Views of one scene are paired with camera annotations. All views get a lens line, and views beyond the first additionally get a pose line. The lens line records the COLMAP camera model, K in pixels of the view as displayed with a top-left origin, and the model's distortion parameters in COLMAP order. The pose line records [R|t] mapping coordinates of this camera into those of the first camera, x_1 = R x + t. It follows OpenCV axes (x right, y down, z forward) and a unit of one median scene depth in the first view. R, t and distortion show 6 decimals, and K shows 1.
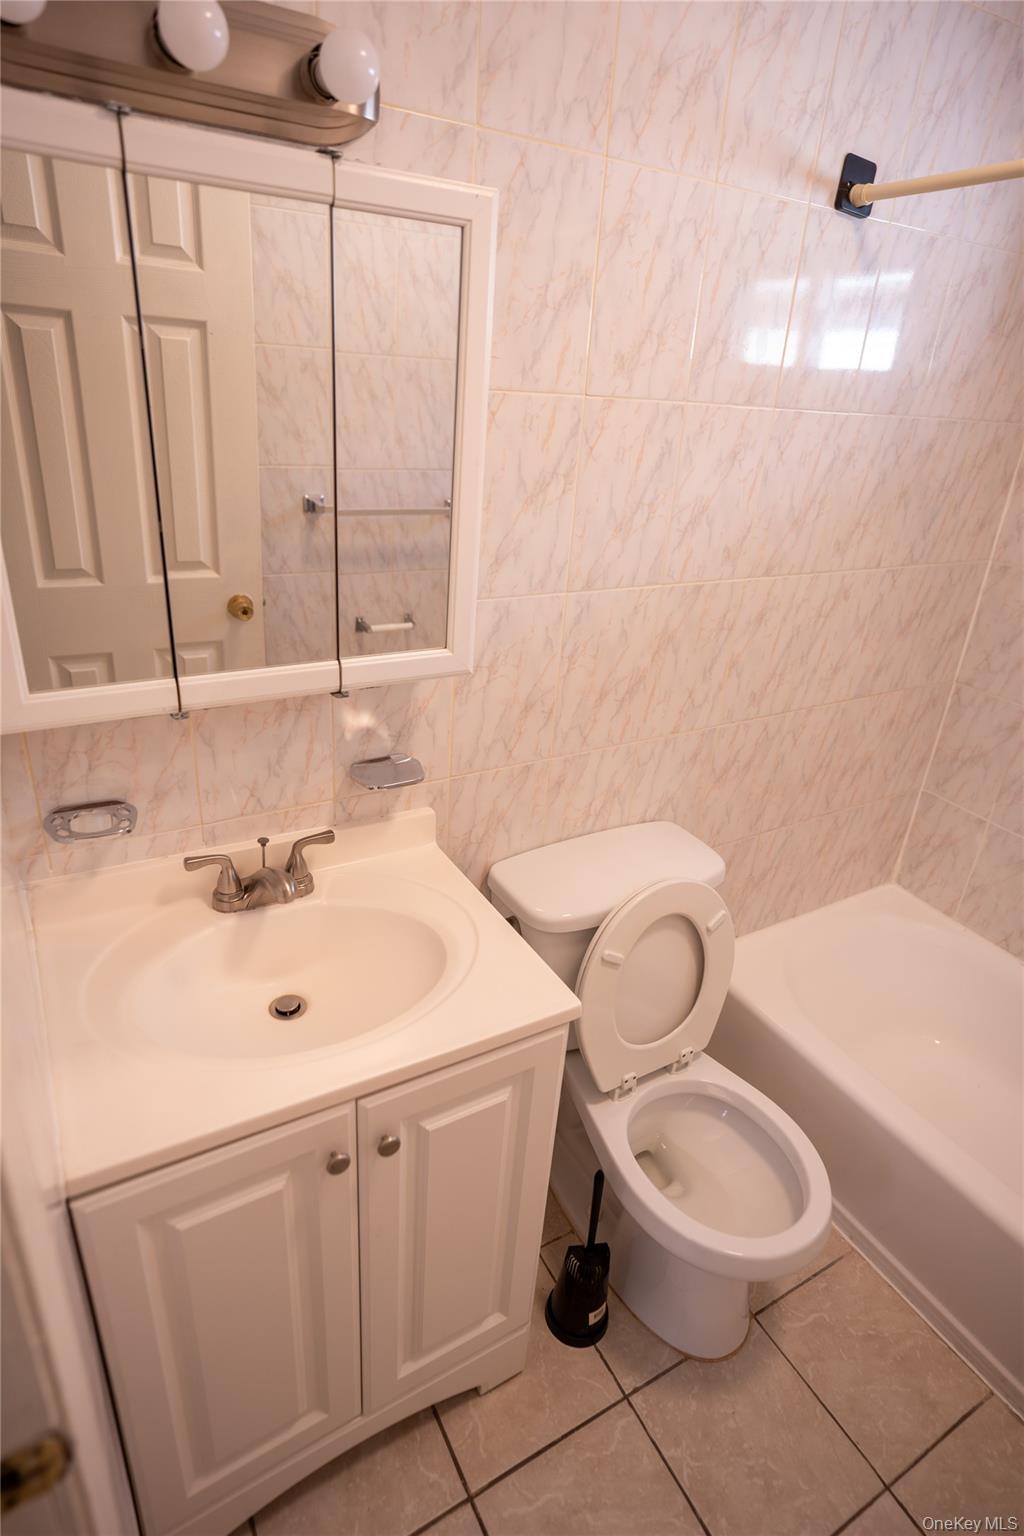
lens RADIAL K [[840.5, 0, 515.4], [0, 840.5, 762.1], [0, 0, 1]] dist [-0.049073, 0.035185]
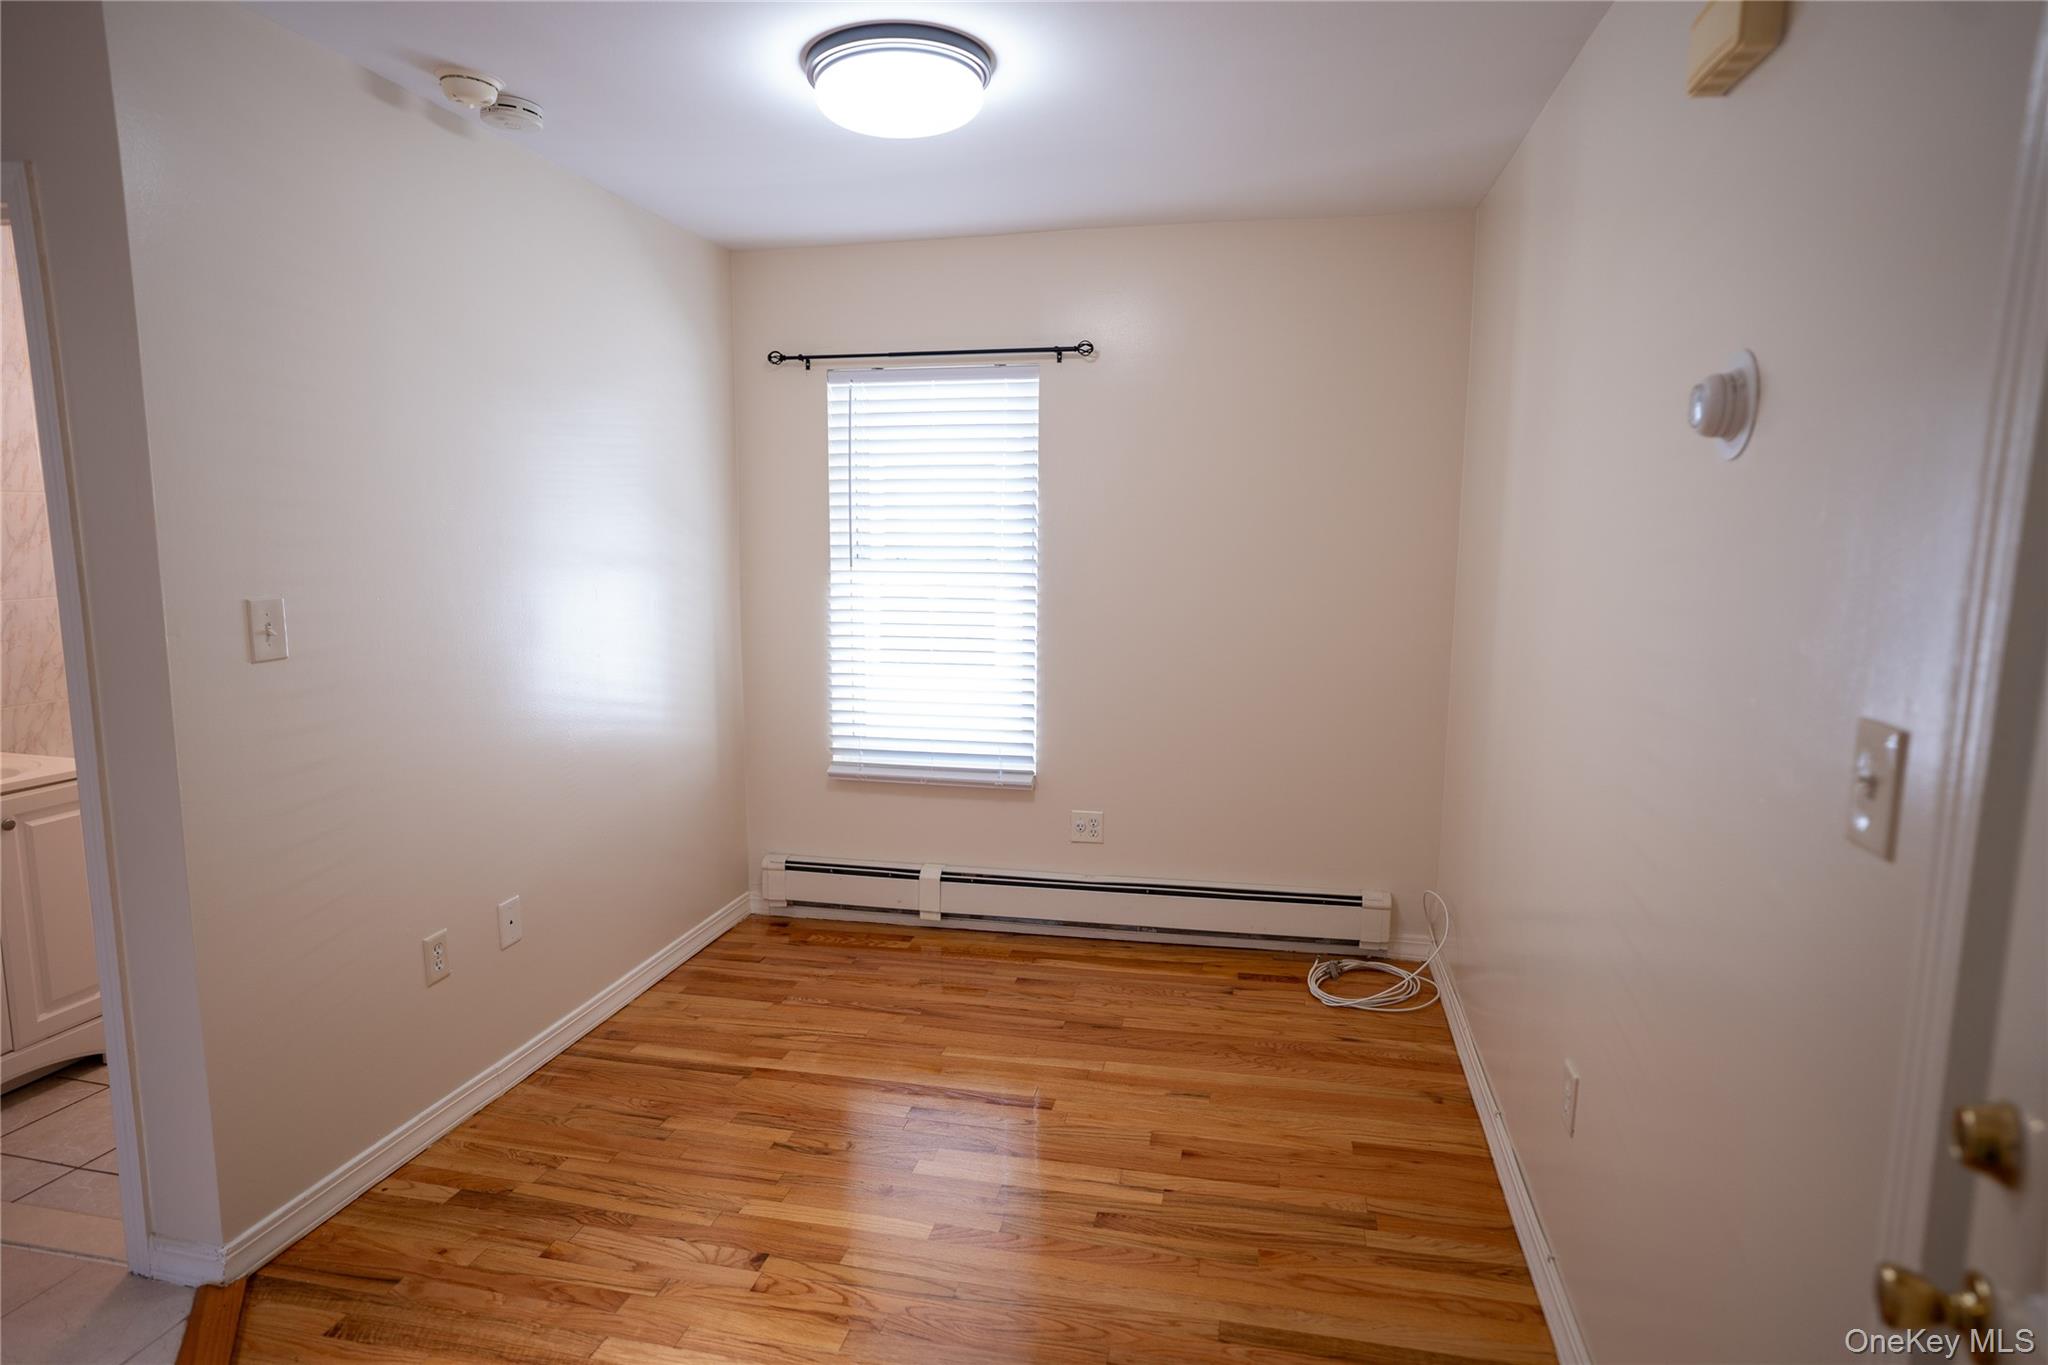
lens RADIAL K [[1120.7, 0, 1024.9], [0, 1120.7, 690.2], [0, 0, 1]] dist [-0.049073, 0.035185]
pose [[0.684551, -0.164872, 0.710075, -0.202162], [0.345248, 0.931238, -0.116615, 0.864631], [-0.642023, 0.324981, 0.694402, -1.688323]]
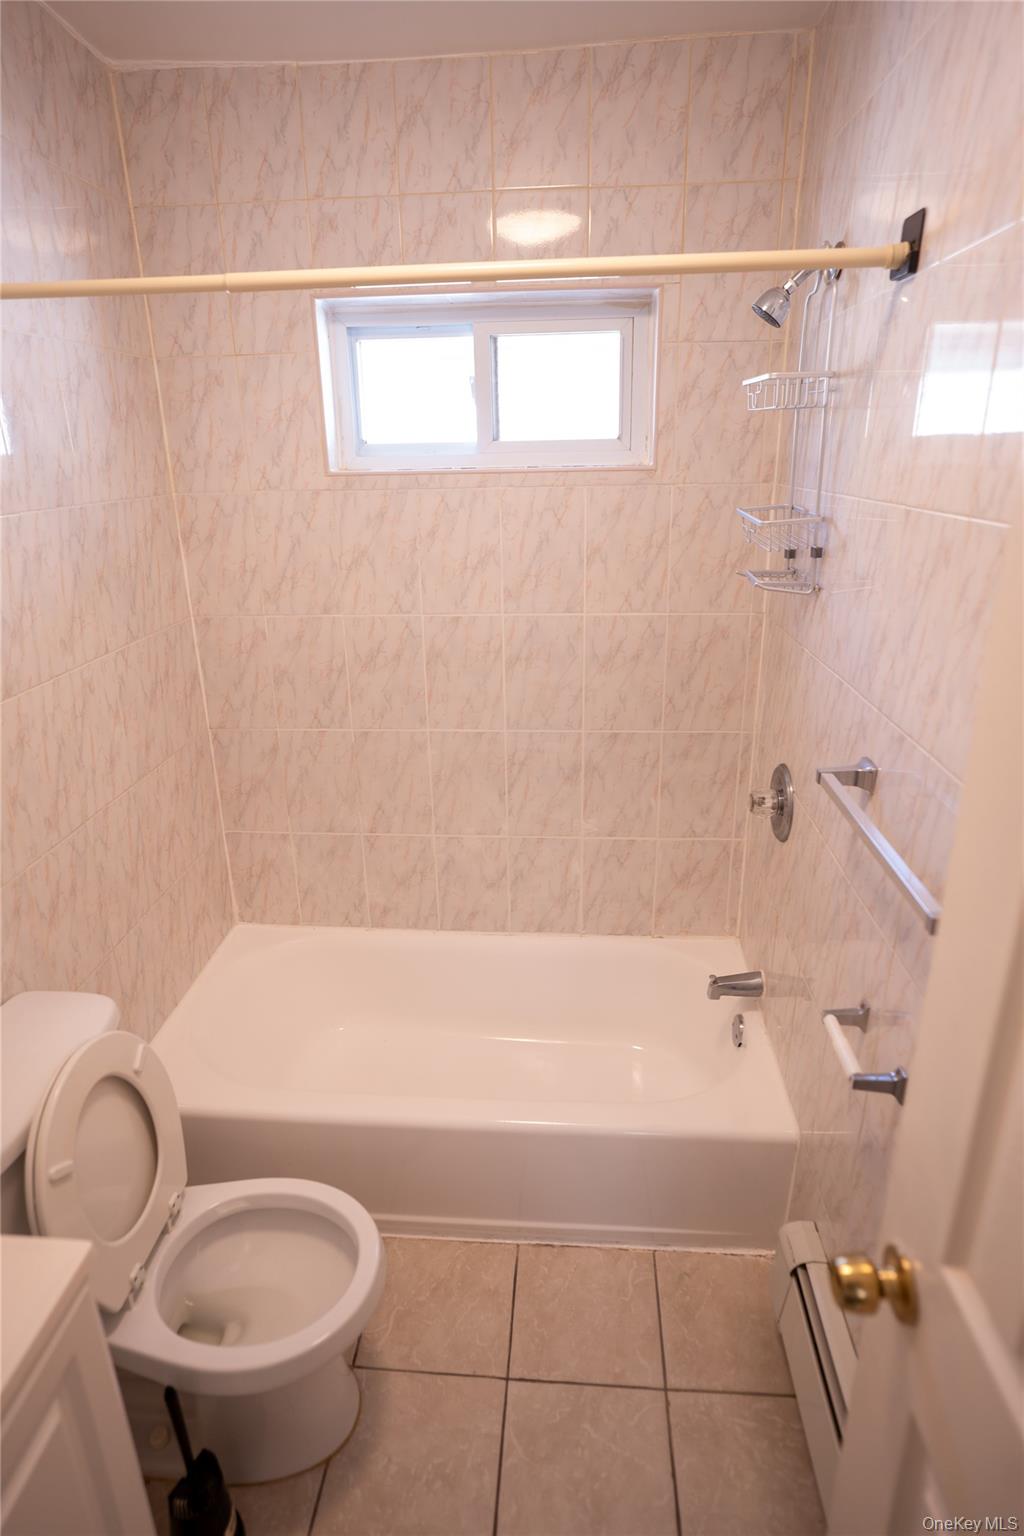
lens RADIAL K [[840.5, 0, 511.6], [0, 840.5, 765.7], [0, 0, 1]] dist [-0.049073, 0.035185]
pose [[0.562583, -0.361291, 0.743619, -0.081966], [0.395847, 0.907369, 0.141372, -0.061721], [-0.725814, 0.214826, 0.653486, 0.028662]]
